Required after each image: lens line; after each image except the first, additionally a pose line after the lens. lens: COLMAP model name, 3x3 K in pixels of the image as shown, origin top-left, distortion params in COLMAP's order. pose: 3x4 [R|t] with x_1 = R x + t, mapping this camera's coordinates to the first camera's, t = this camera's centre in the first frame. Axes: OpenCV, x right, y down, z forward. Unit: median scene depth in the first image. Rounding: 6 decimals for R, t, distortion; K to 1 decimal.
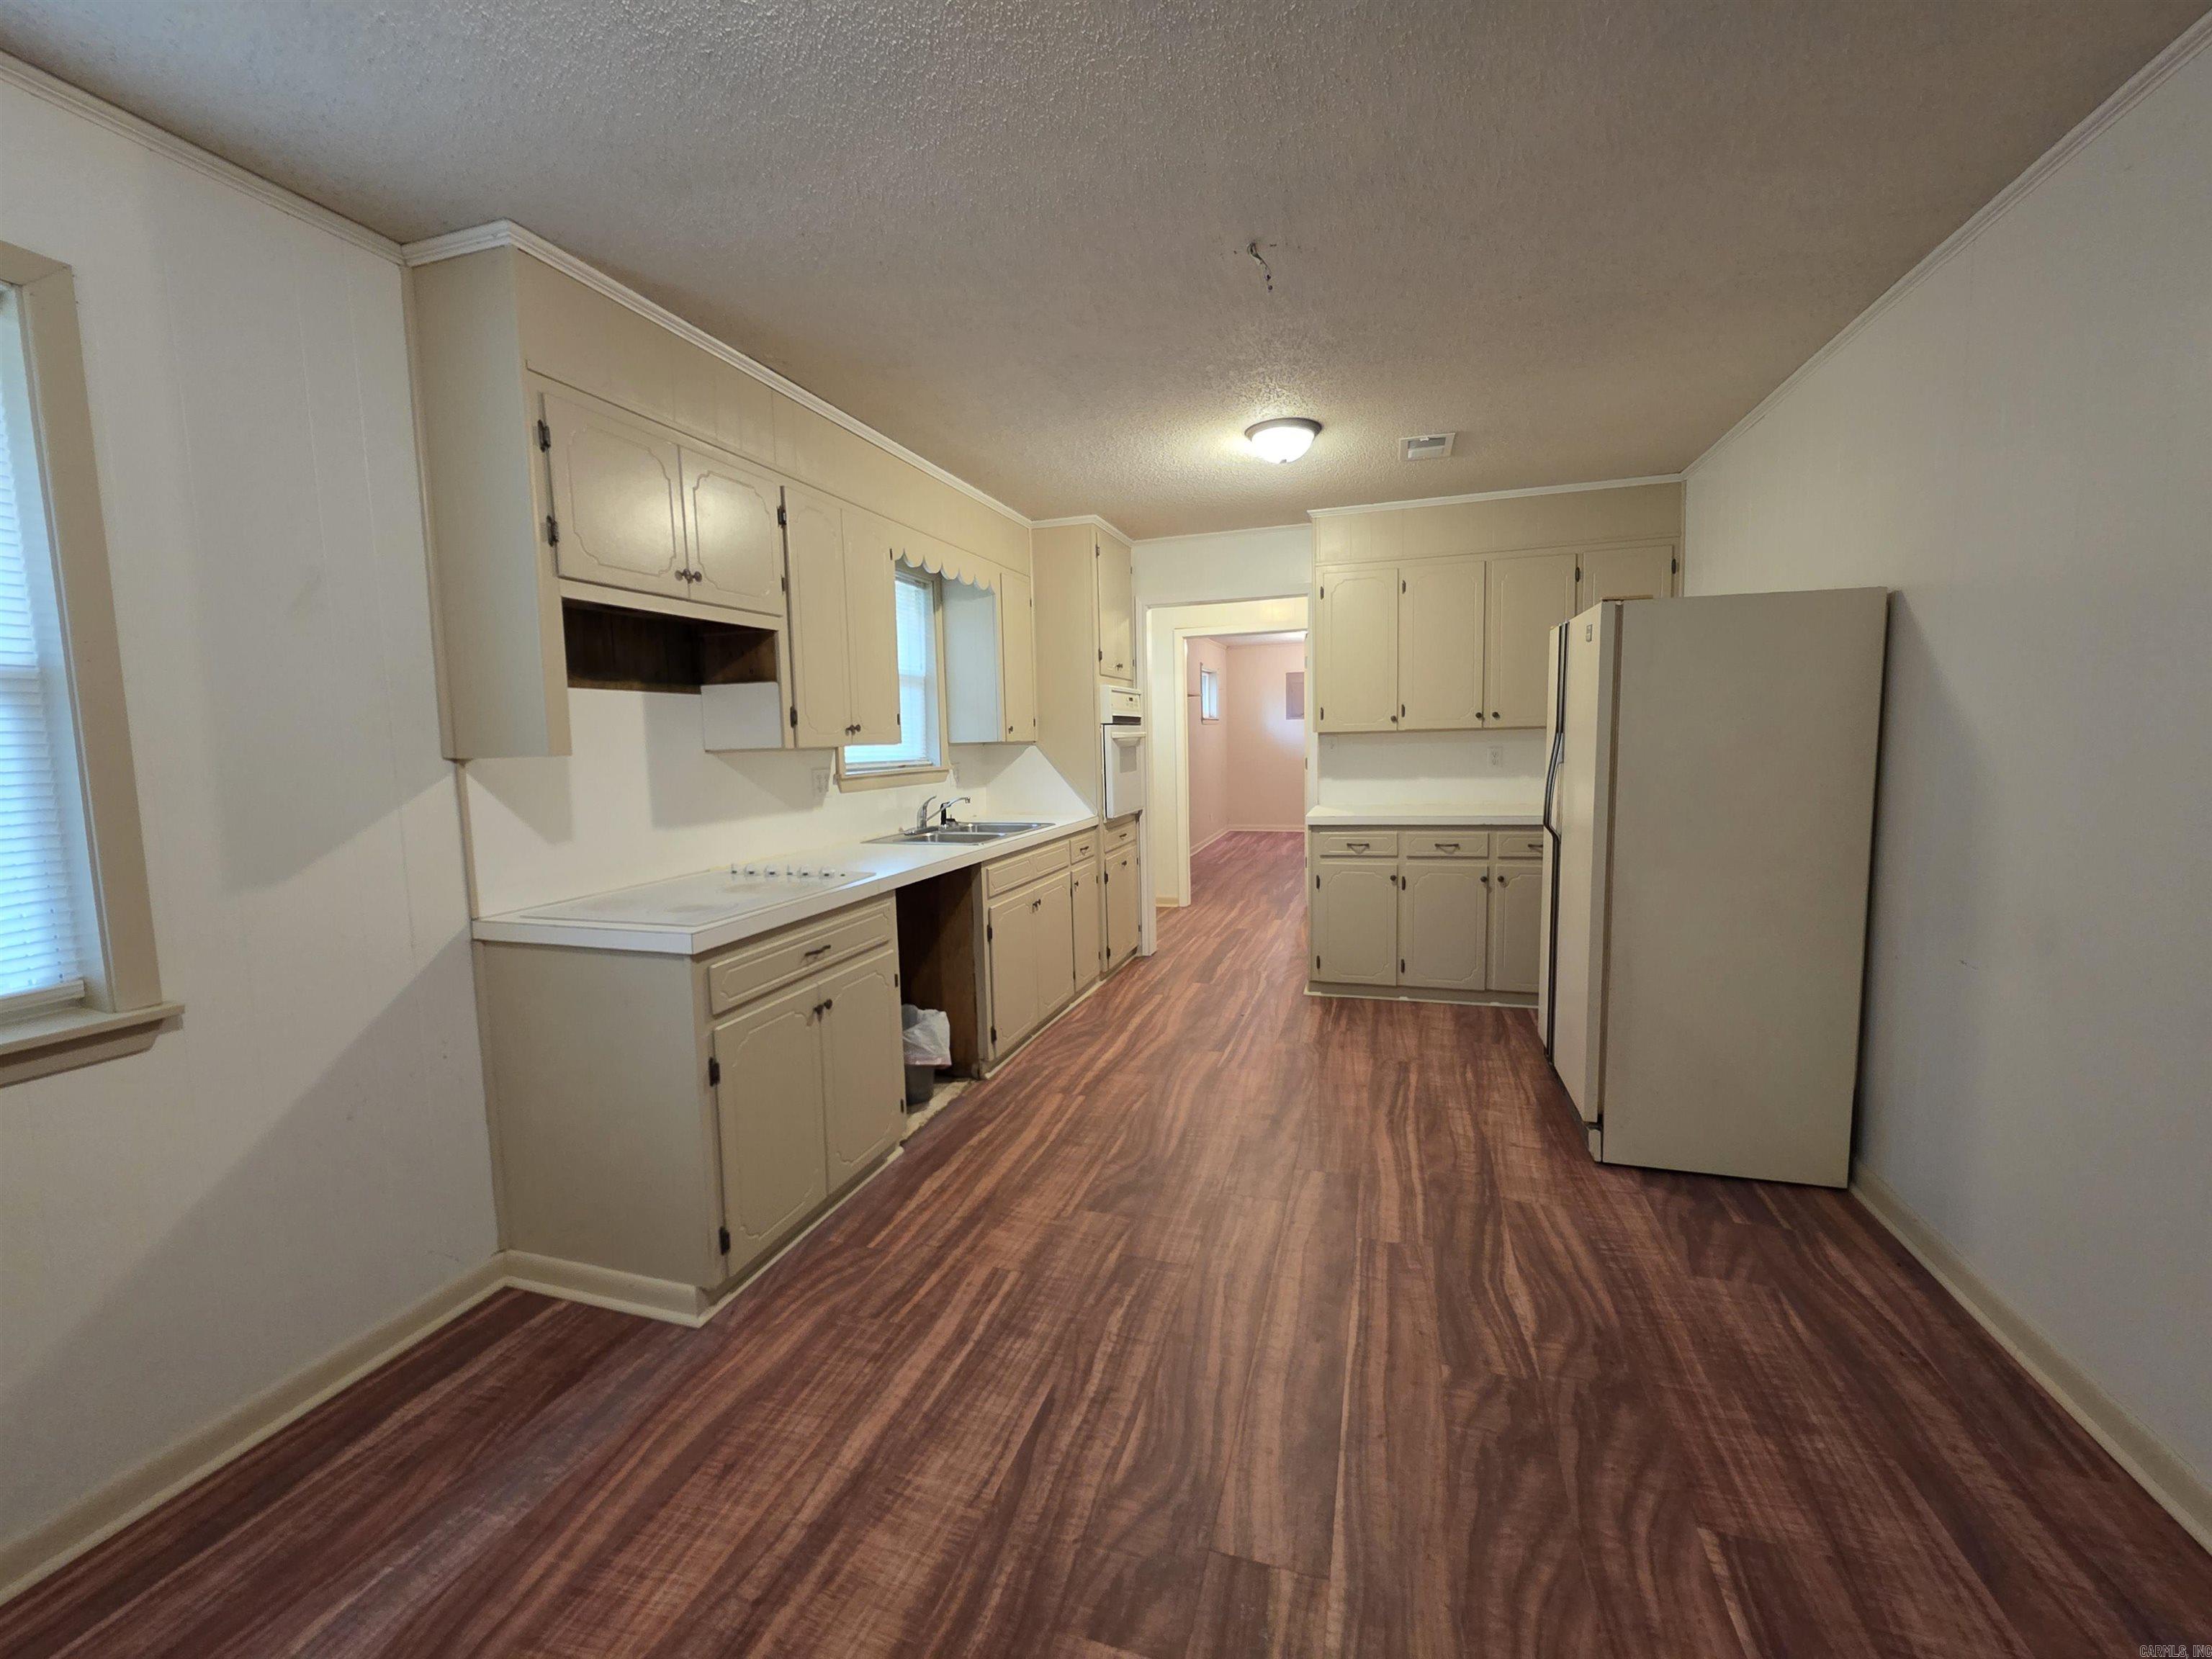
lens RADIAL K [[891.1, 0, 1111.4], [0, 891.1, 821.2], [0, 0, 1]] dist [0.000290, 0.000224]
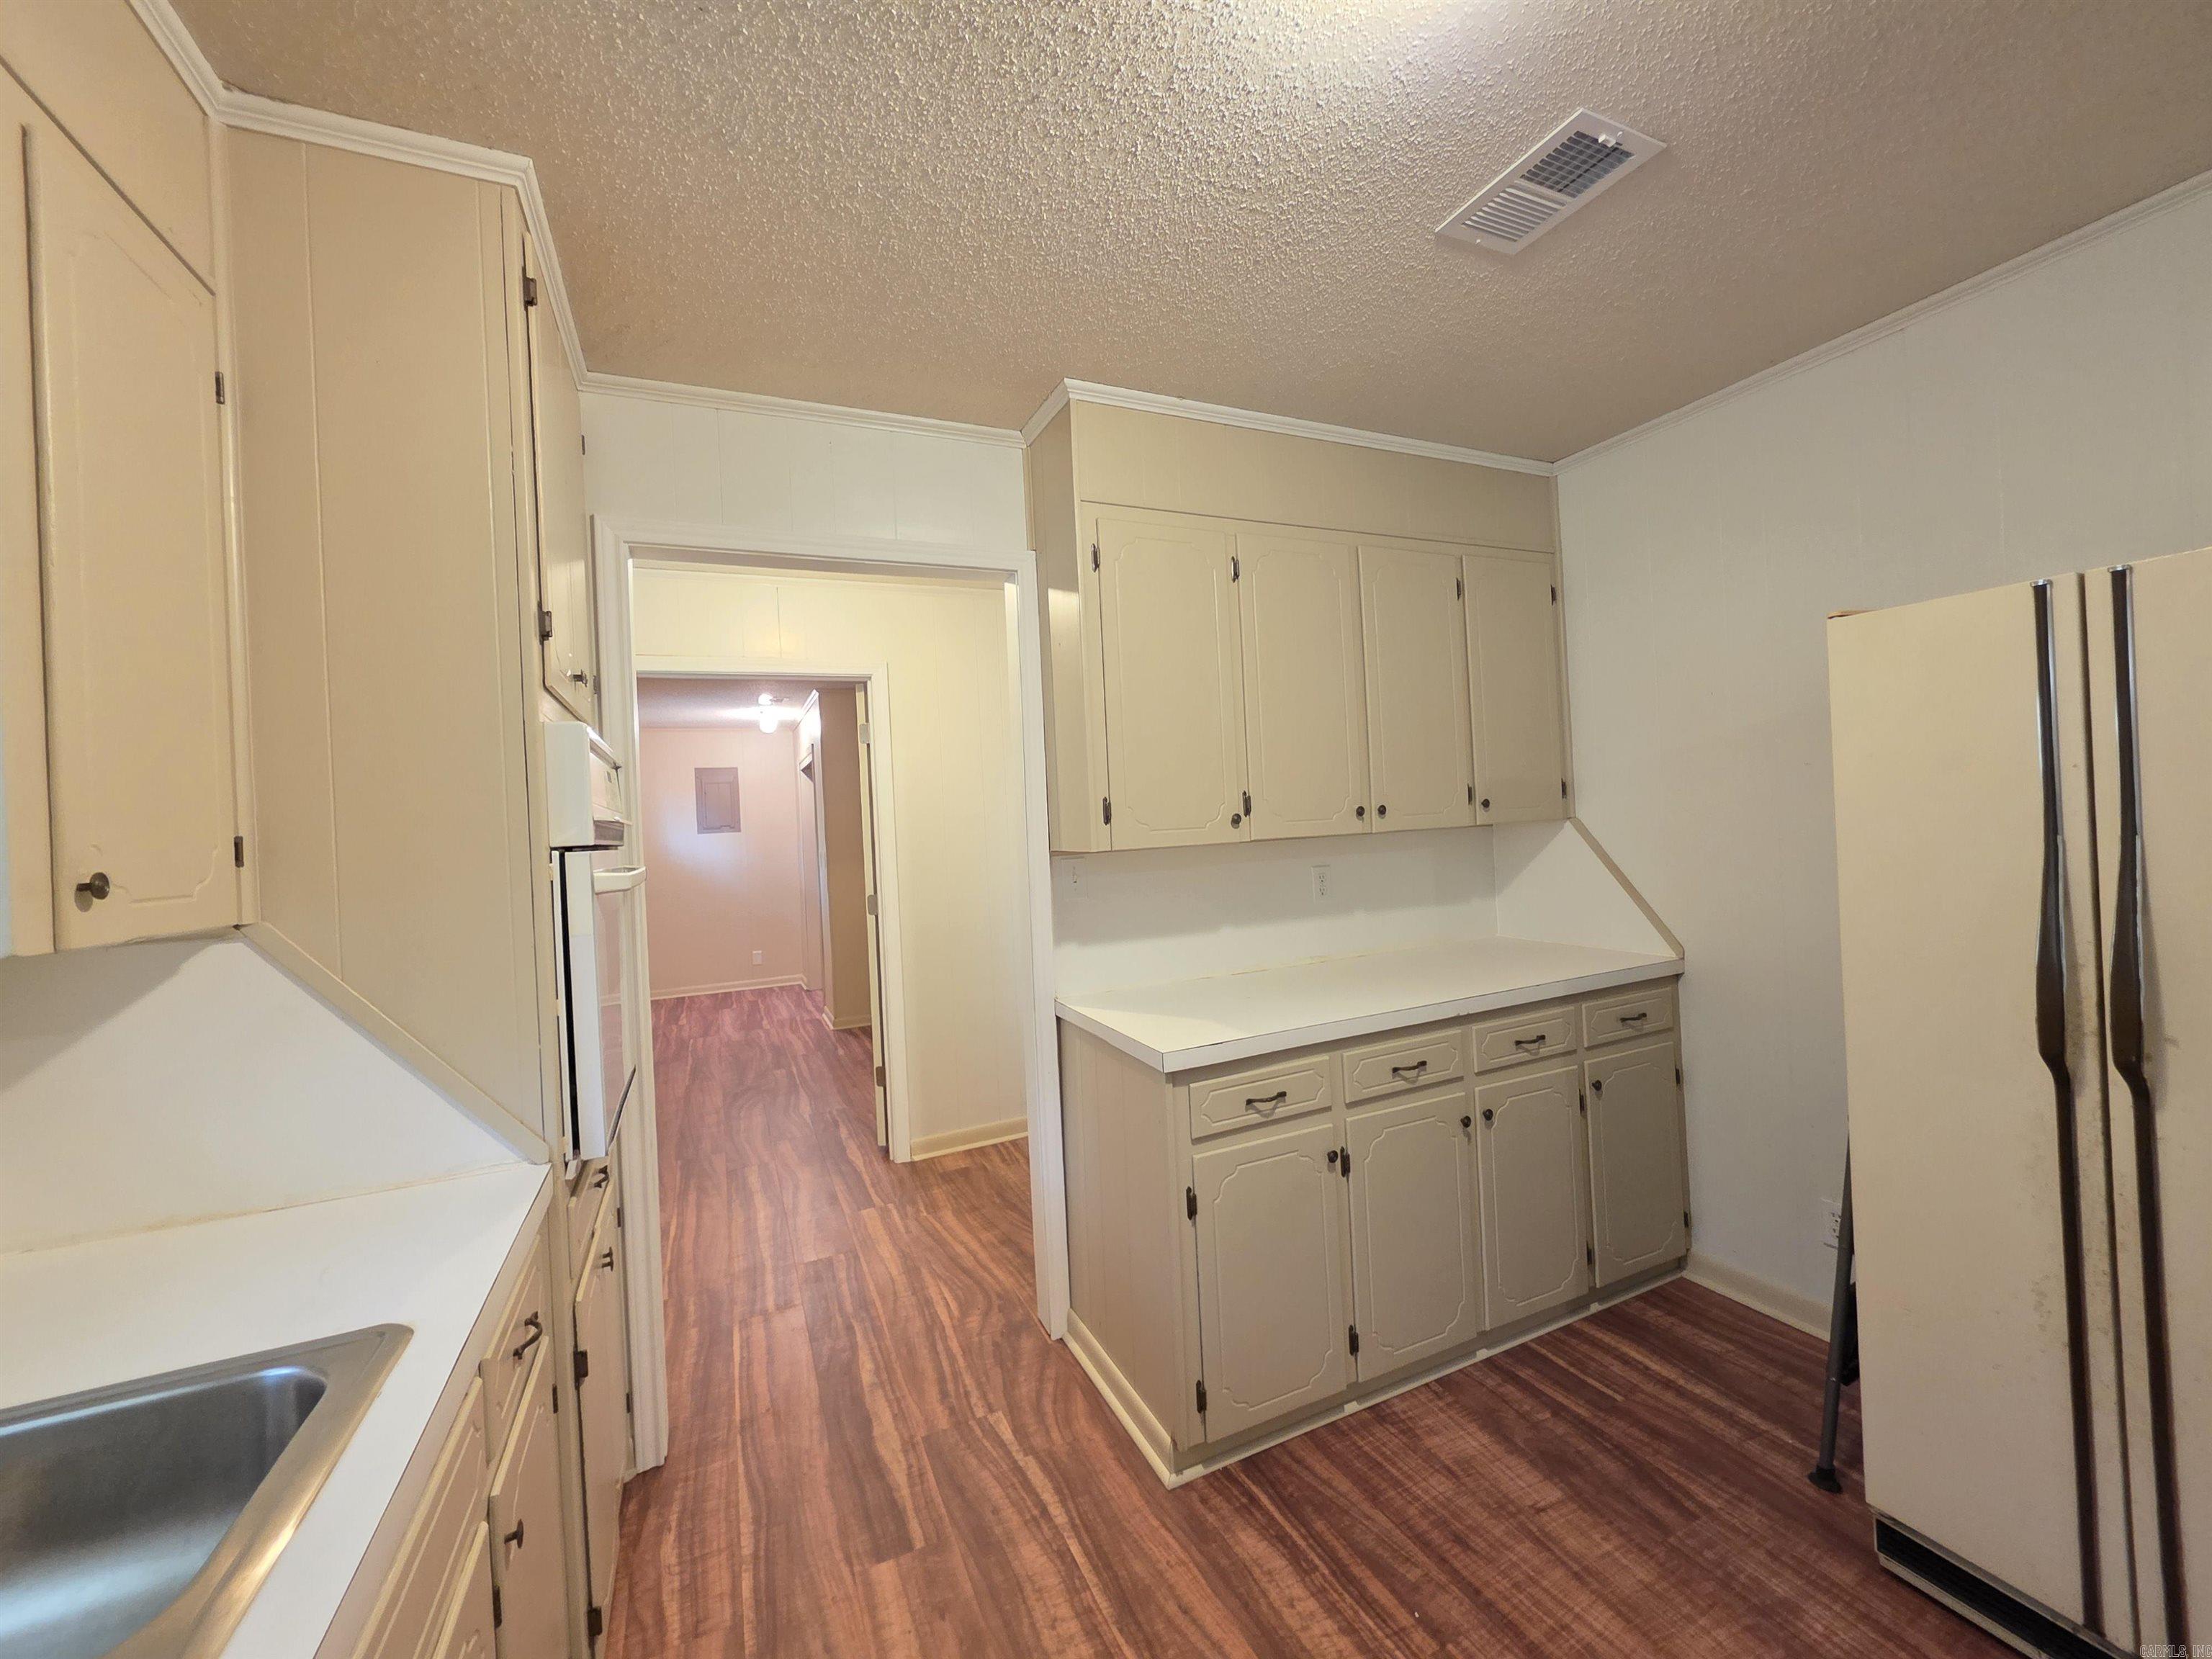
lens RADIAL K [[891.1, 0, 1117.1], [0, 891.1, 818.7], [0, 0, 1]] dist [0.000290, 0.000224]
pose [[0.742375, -0.008536, 0.669930, -0.114872], [0.096002, 0.990956, -0.093758, -0.116621], [-0.663071, 0.133918, 0.736480, 1.051040]]
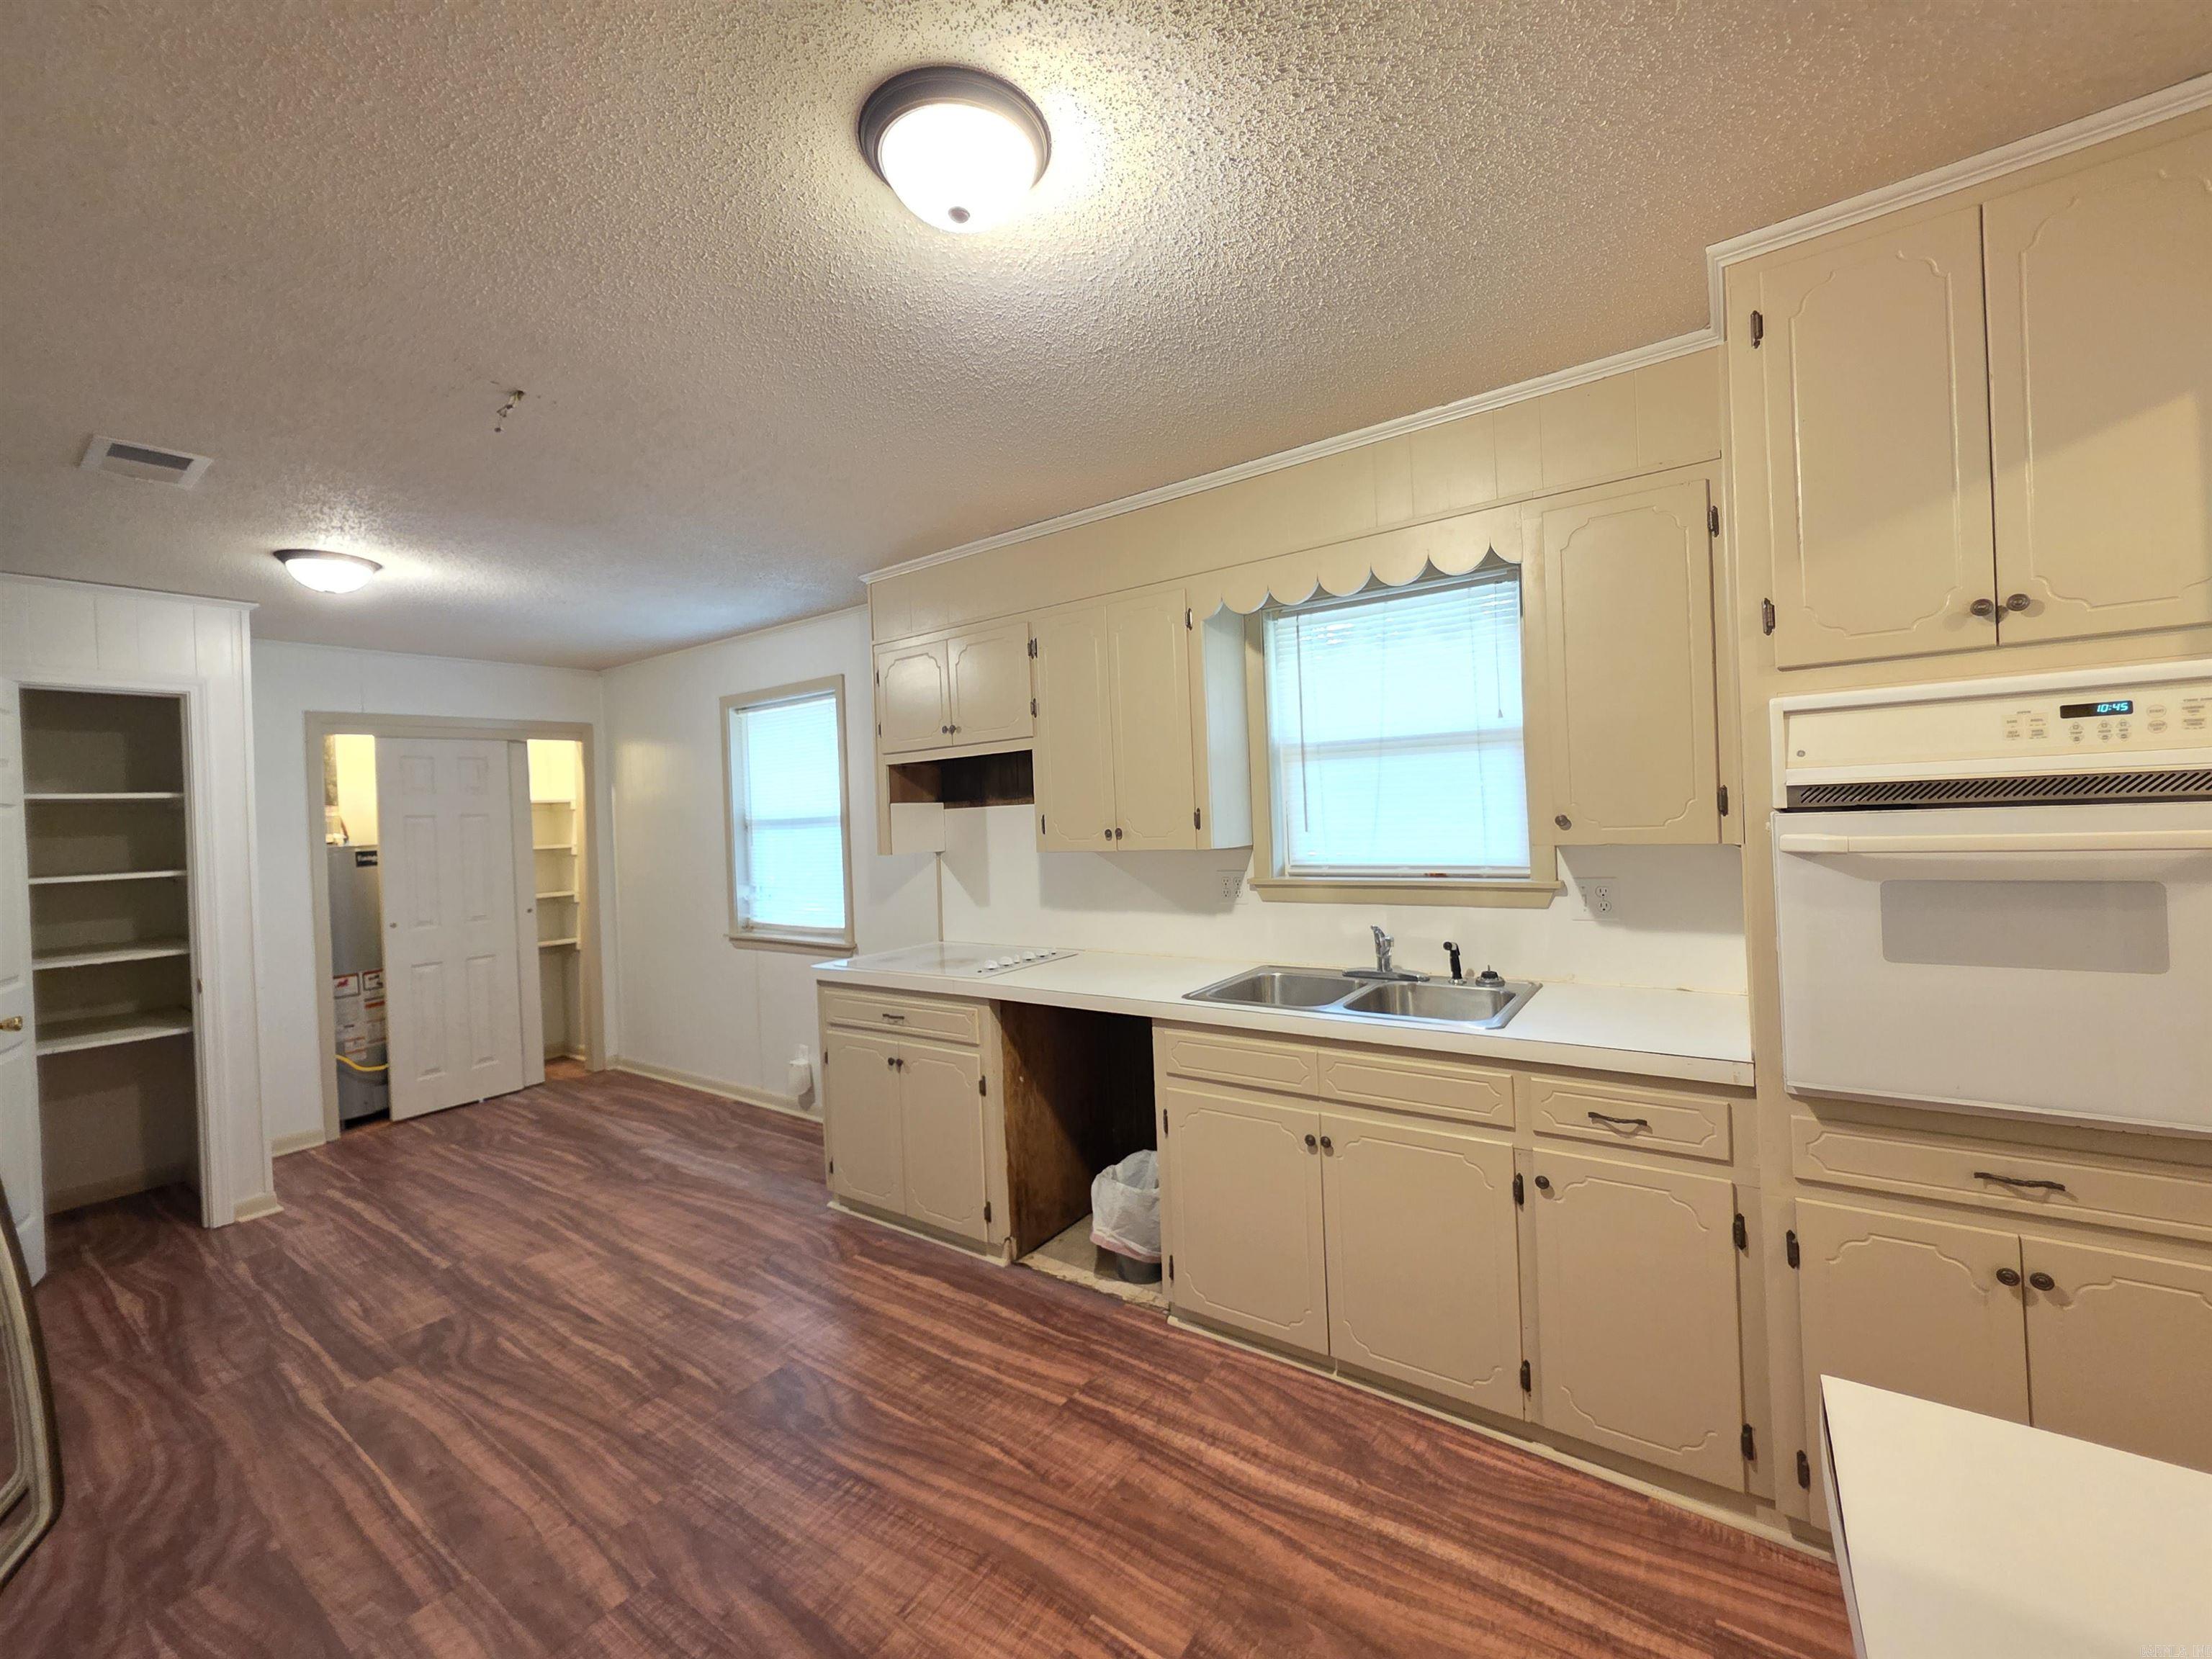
lens RADIAL K [[891.1, 0, 1116.9], [0, 891.1, 822.3], [0, 0, 1]] dist [0.000290, 0.000224]
pose [[-0.300221, 0.044160, -0.952847, 0.647653], [-0.040865, 0.997415, 0.059101, -0.184262], [0.952994, 0.056682, -0.297640, 1.382630]]
